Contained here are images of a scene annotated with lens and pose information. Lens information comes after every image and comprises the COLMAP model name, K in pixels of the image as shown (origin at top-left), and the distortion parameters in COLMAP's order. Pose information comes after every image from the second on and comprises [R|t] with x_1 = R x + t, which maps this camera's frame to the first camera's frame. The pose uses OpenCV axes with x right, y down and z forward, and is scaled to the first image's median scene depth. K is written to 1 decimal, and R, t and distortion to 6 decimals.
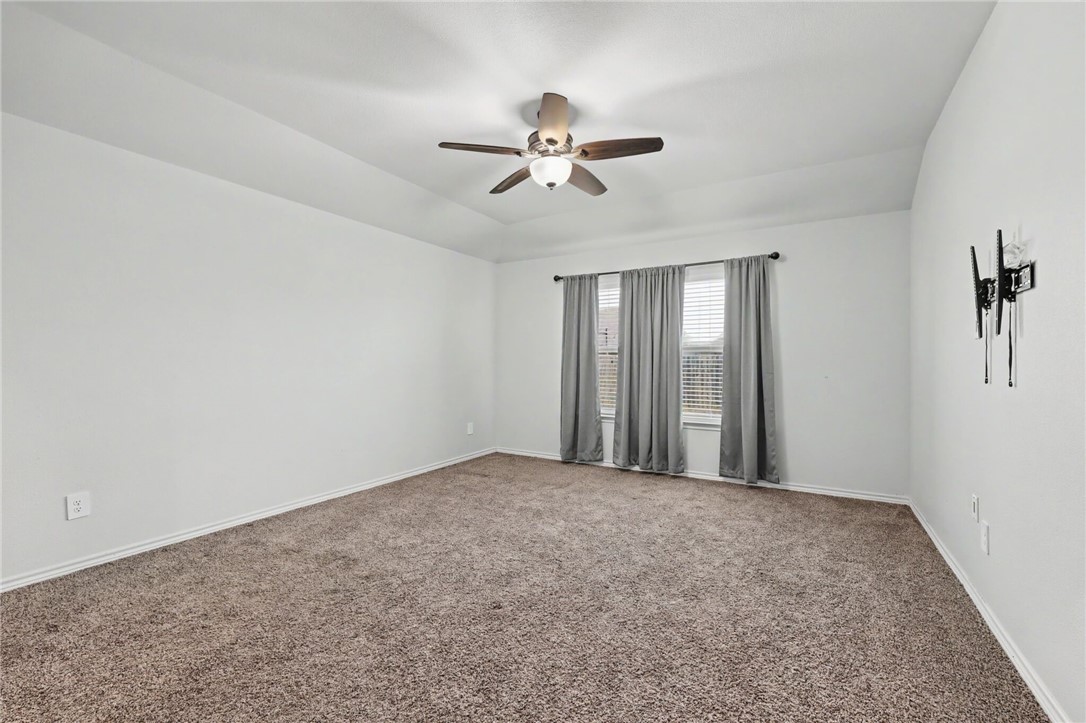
lens RADIAL K [[444.7, 0, 550.3], [0, 444.7, 358.5], [0, 0, 1]] dist [0.002224, 0.000589]
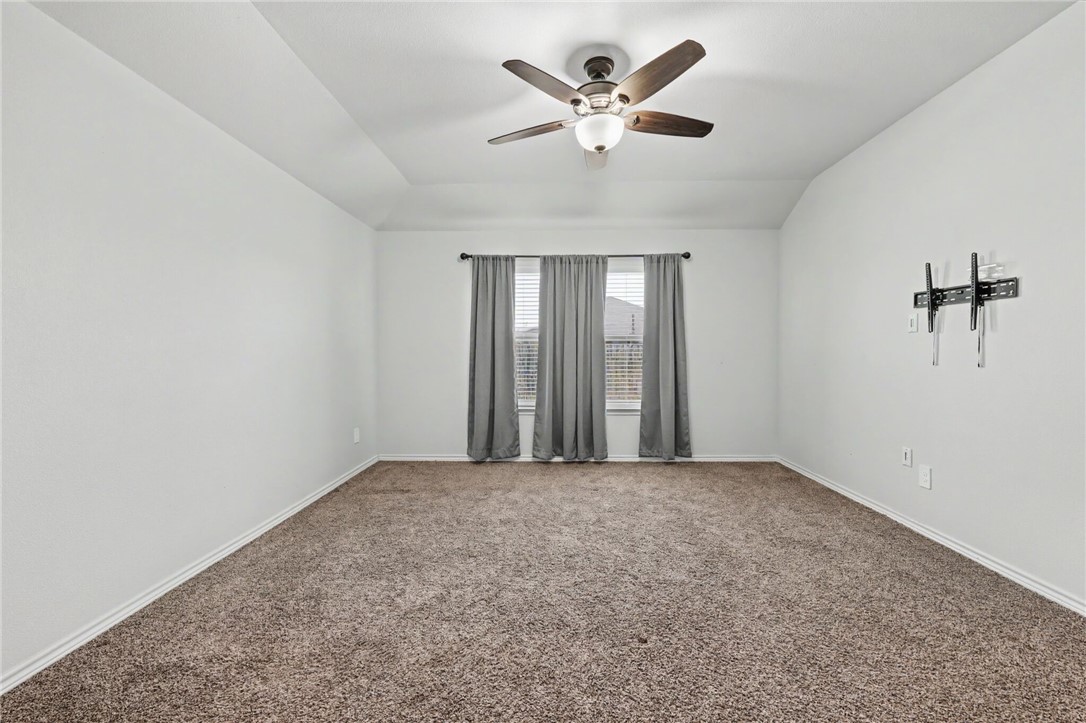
lens RADIAL K [[444.7, 0, 544.5], [0, 444.7, 359.2], [0, 0, 1]] dist [0.002224, 0.000589]
pose [[0.873744, -0.013230, 0.486206, -0.341011], [0.000719, 0.999664, 0.025910, 0.000950], [-0.486385, -0.022290, 0.873460, 0.182550]]
